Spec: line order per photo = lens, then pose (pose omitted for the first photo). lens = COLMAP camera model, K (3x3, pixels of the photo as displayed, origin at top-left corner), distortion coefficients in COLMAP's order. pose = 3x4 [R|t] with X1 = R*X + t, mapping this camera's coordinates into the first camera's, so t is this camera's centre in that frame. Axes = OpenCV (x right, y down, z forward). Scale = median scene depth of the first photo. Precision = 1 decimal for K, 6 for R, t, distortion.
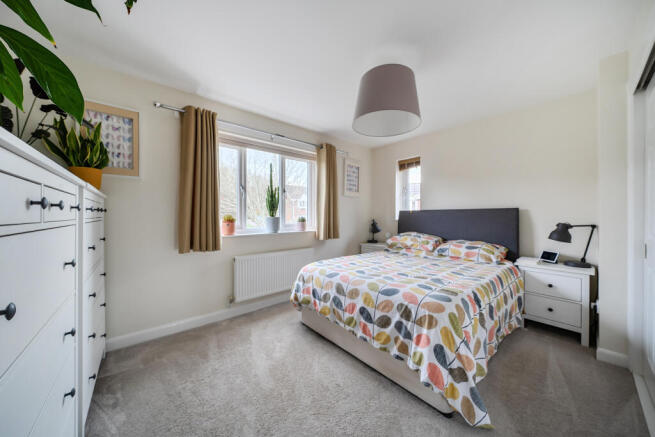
lens RADIAL K [[225.8, 0, 326.4], [0, 225.8, 217.3], [0, 0, 1]] dist [-0.000007, 0.000002]
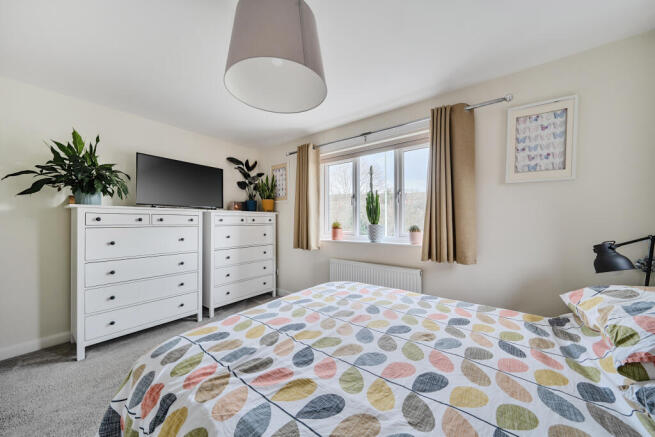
lens RADIAL K [[225.8, 0, 326.8], [0, 225.8, 218.9], [0, 0, 1]] dist [-0.000007, 0.000002]
pose [[0.205764, -0.002177, -0.978599, 0.626153], [-0.001227, 0.999996, -0.002483, -0.022791], [0.978601, 0.001712, 0.205761, 0.655869]]
